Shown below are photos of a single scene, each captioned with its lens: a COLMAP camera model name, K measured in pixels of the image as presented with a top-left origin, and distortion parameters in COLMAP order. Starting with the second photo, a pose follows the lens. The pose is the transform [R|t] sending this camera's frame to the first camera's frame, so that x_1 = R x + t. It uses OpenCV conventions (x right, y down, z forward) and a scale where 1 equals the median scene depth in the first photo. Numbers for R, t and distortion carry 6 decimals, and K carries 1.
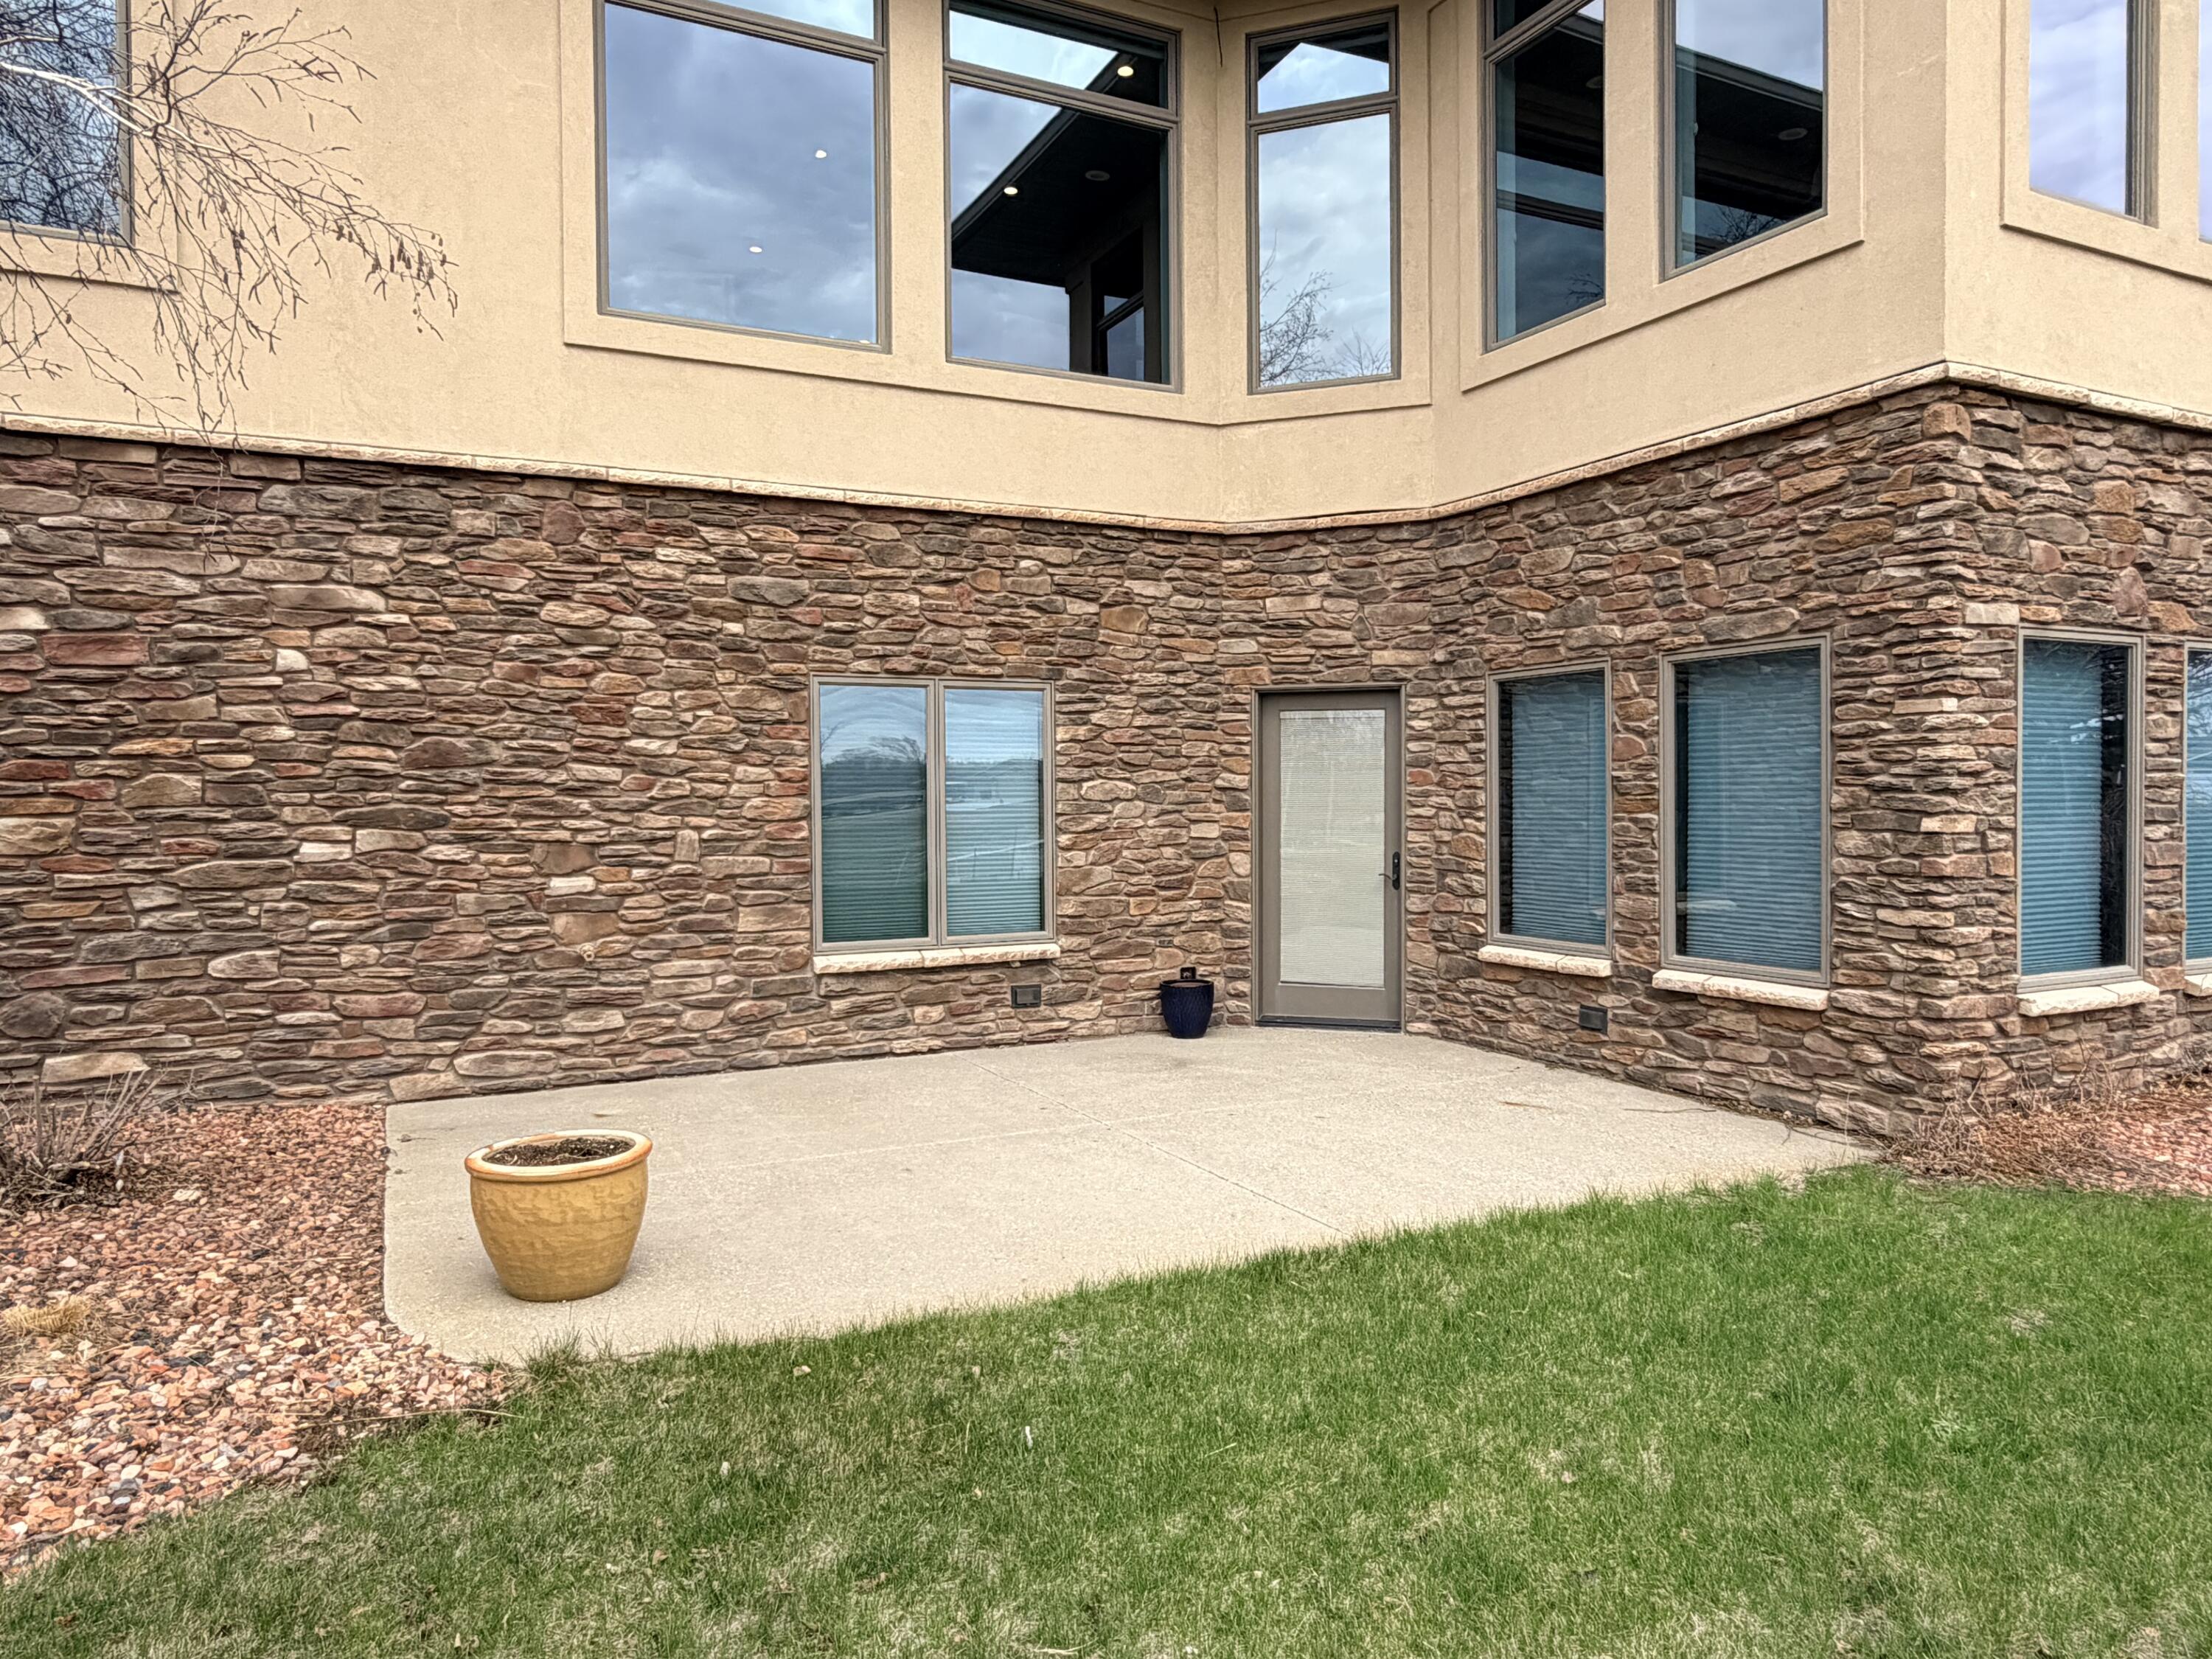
lens RADIAL K [[1447.8, 0, 1106.0], [0, 1447.8, 829.5], [0, 0, 1]] dist [-0.000629, -0.000334]
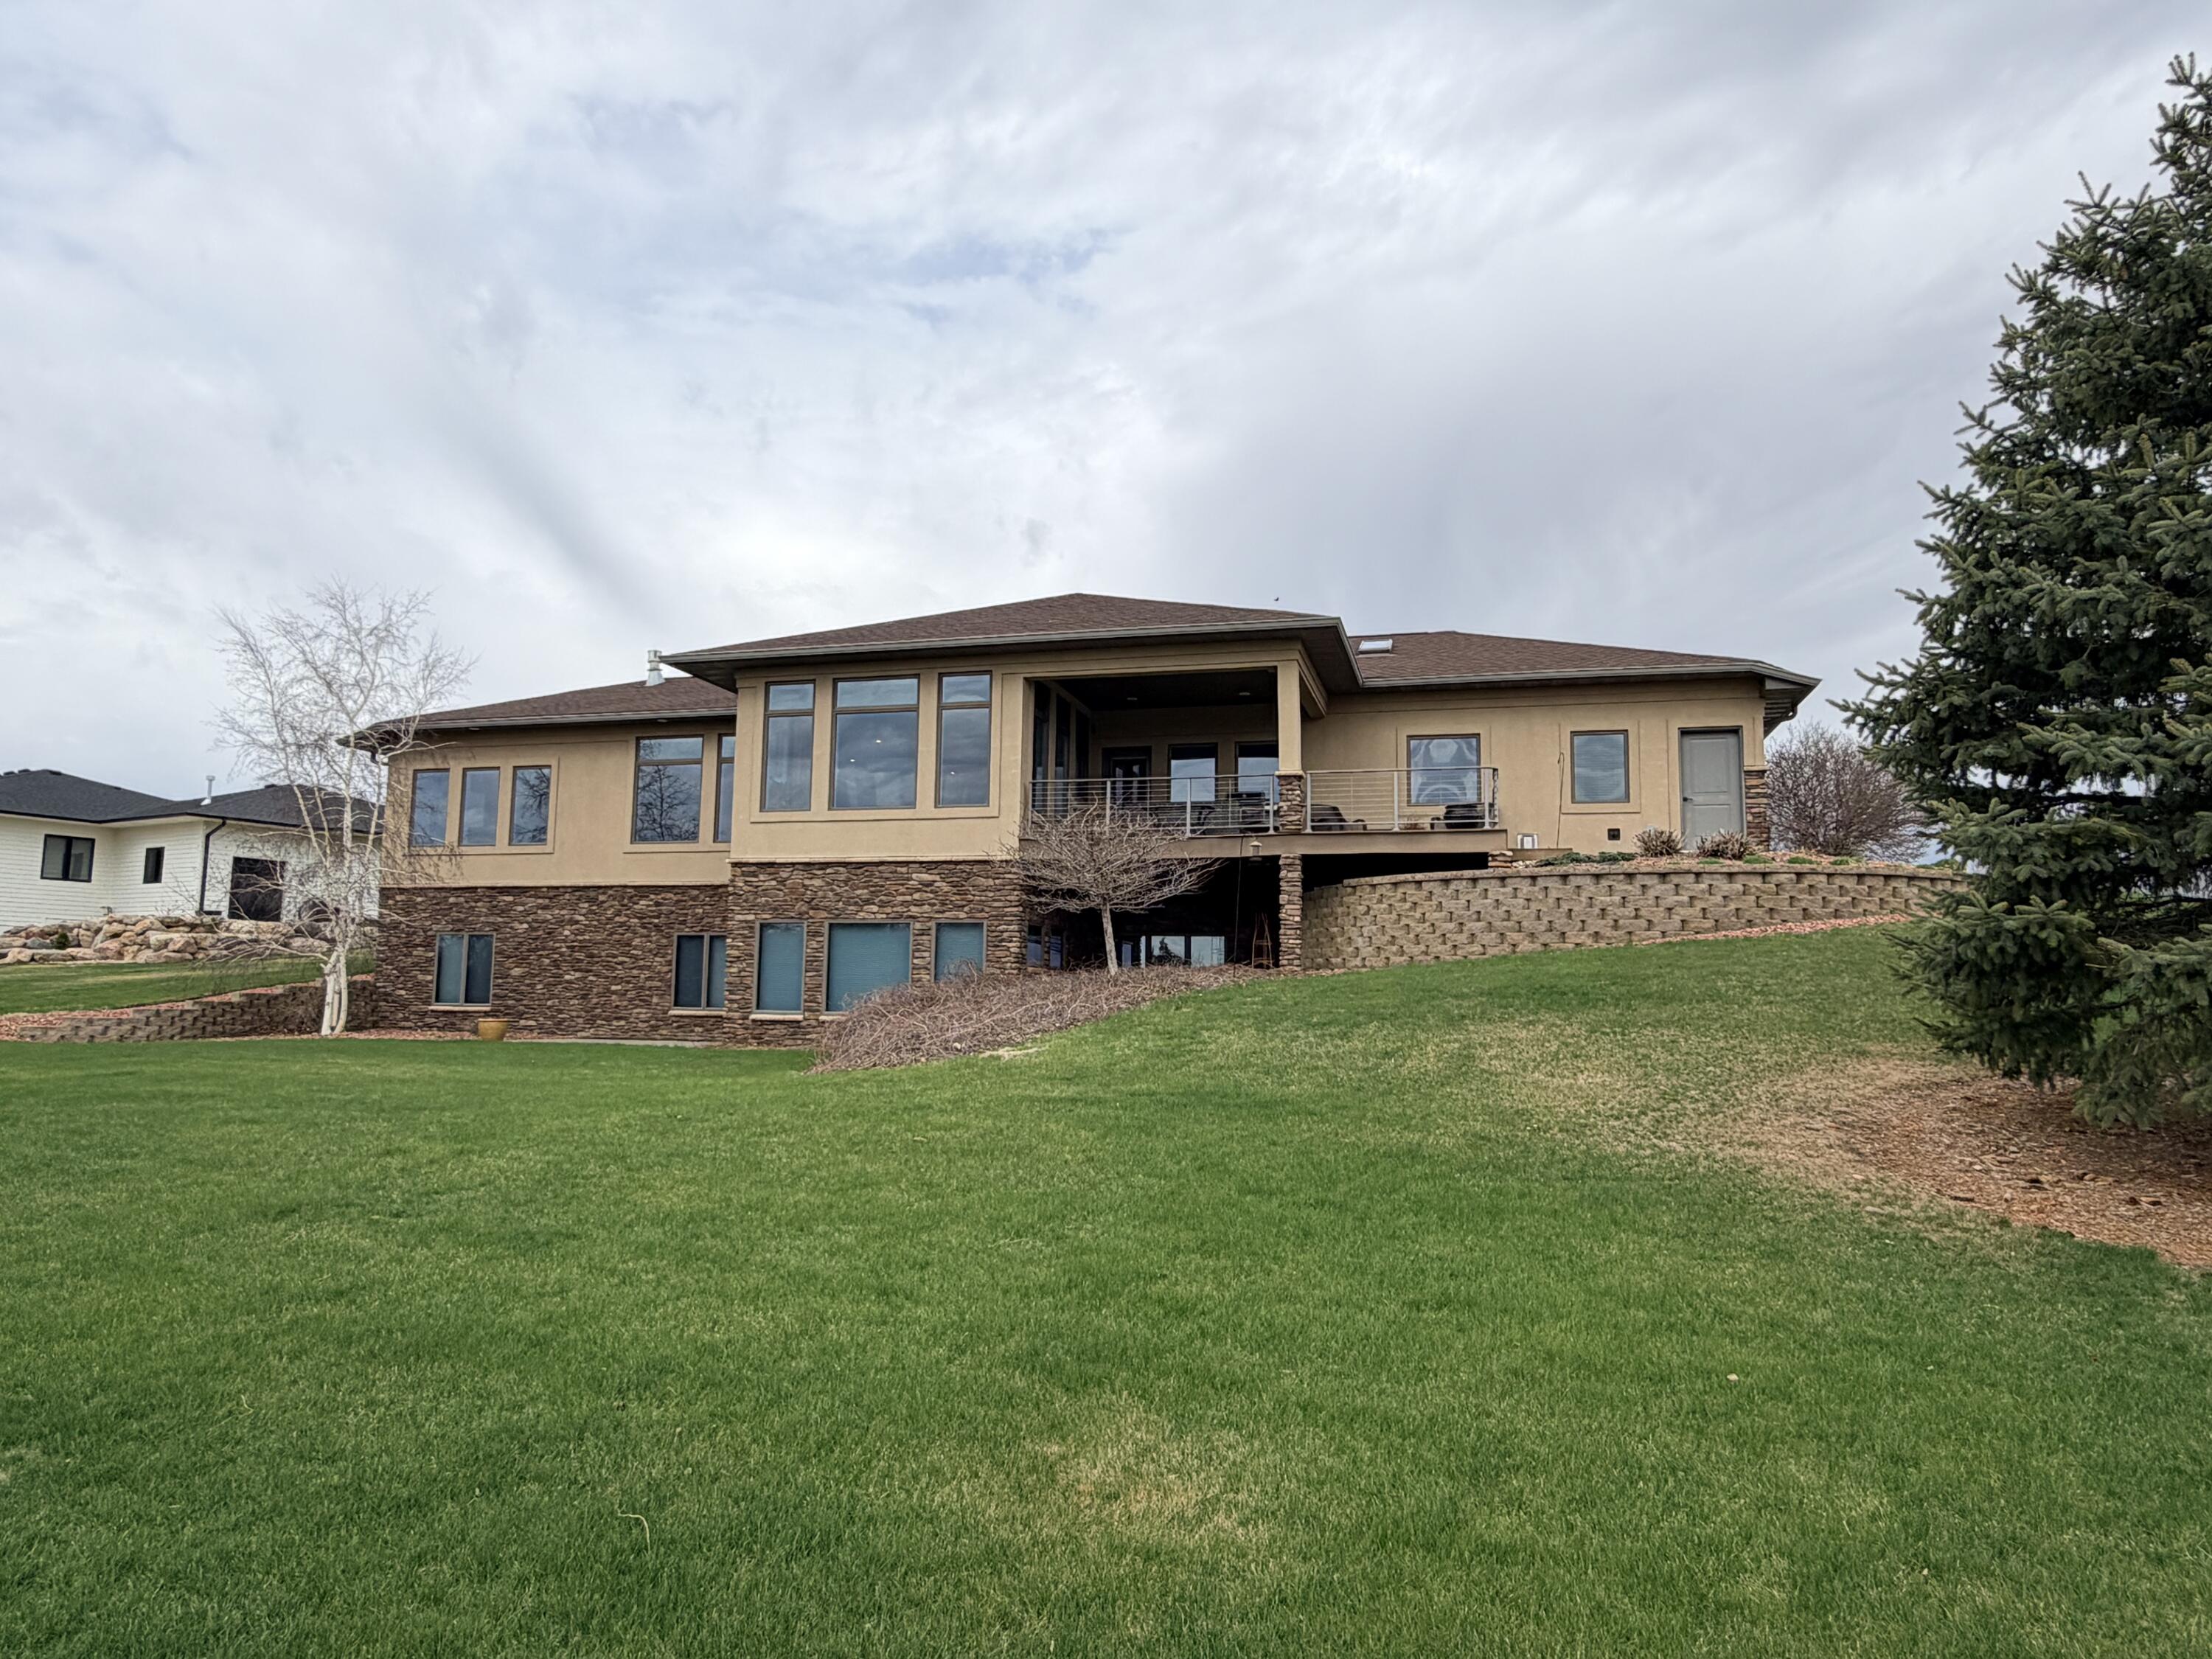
lens RADIAL K [[1446.9, 0, 1056.8], [0, 1446.9, 870.0], [0, 0, 1]] dist [0.044291, 0.001798]
pose [[0.725710, -0.042370, -0.686695, 3.476095], [-0.039975, 0.993819, -0.103567, 0.087780], [0.686838, 0.102610, 0.719530, -1.139165]]
